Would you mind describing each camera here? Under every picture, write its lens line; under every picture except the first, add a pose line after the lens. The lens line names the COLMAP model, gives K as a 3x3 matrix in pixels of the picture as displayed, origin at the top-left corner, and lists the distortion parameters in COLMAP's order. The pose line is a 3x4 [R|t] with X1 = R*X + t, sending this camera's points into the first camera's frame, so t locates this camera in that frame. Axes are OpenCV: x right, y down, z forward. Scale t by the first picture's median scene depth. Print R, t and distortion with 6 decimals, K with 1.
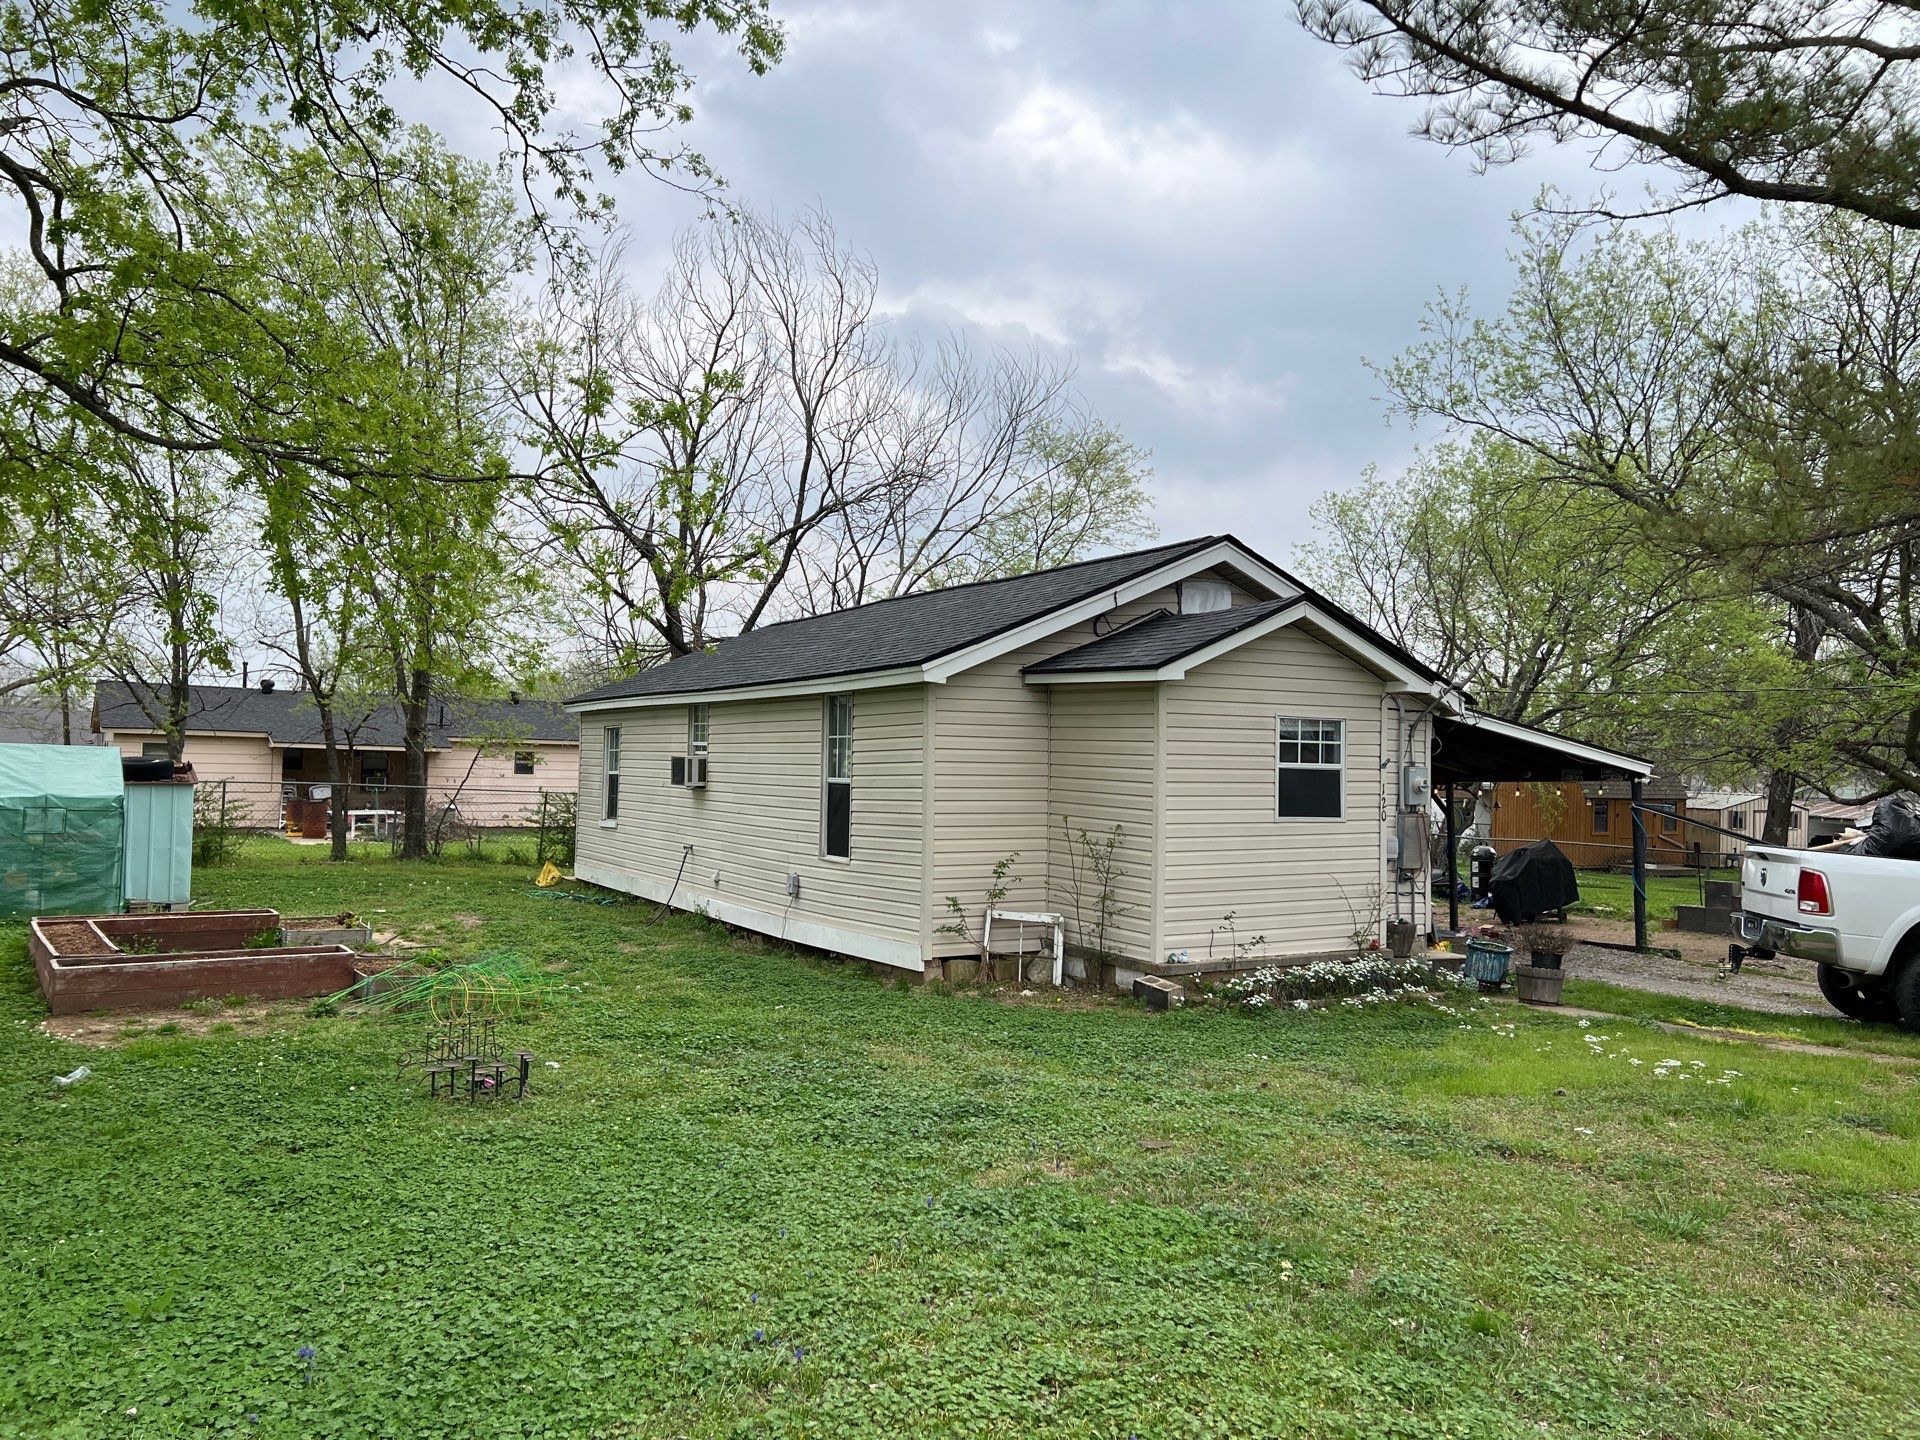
lens RADIAL K [[1354.4, 0, 950.3], [0, 1354.4, 714.0], [0, 0, 1]] dist [0.086454, -0.167144]
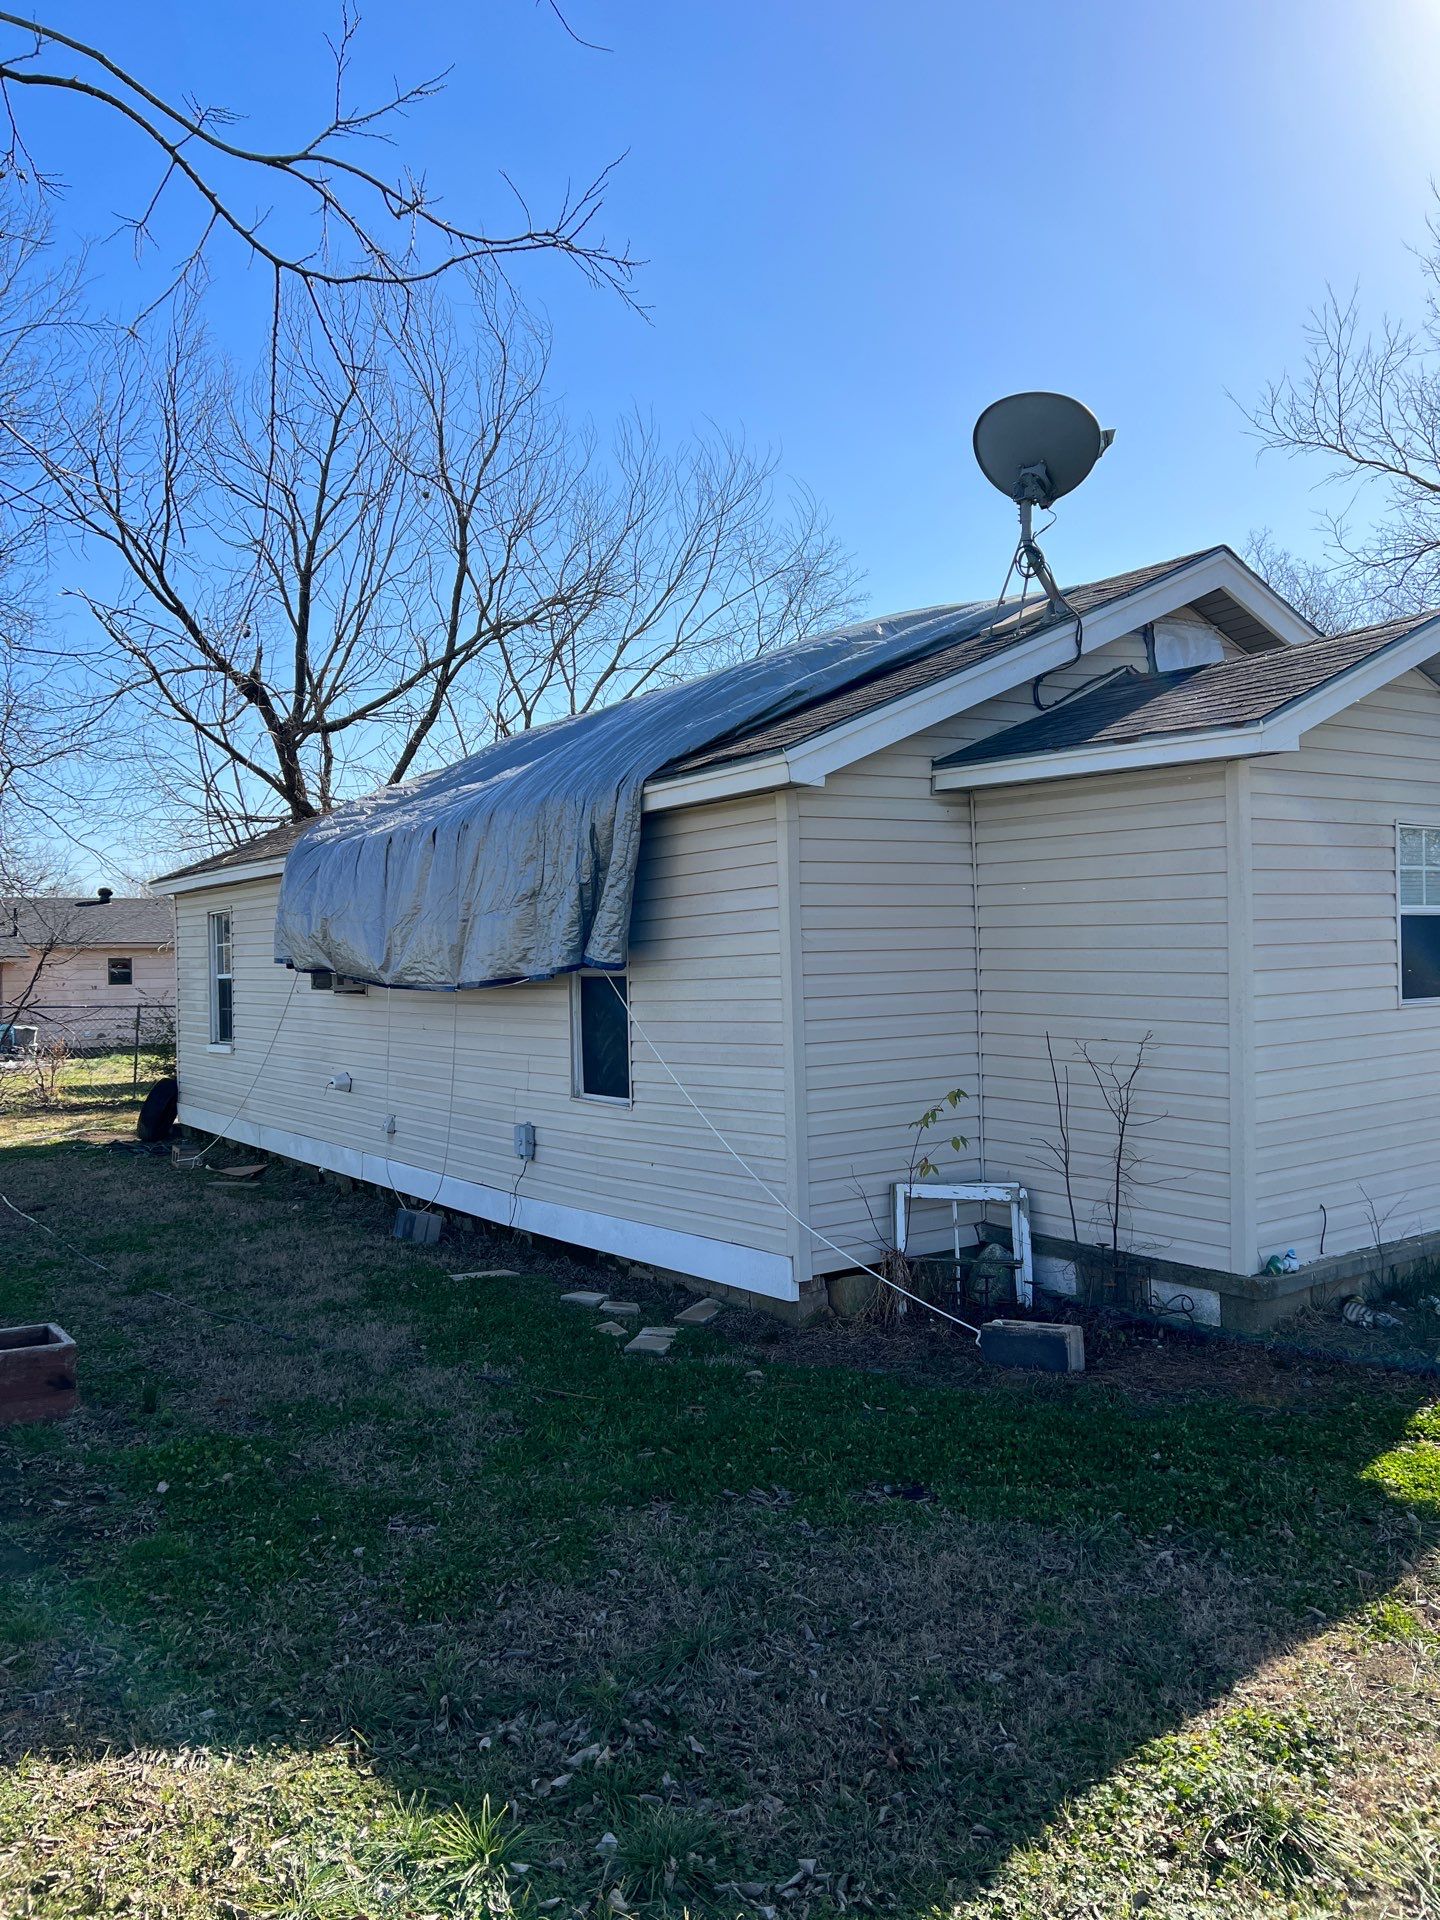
lens RADIAL K [[1441.8, 0, 706.2], [0, 1441.8, 921.6], [0, 0, 1]] dist [0.072065, -0.067957]
pose [[0.996125, -0.040770, 0.077933, -0.040111], [0.039646, 0.999087, 0.015915, 0.008614], [-0.078511, -0.012764, 0.996832, 0.165958]]
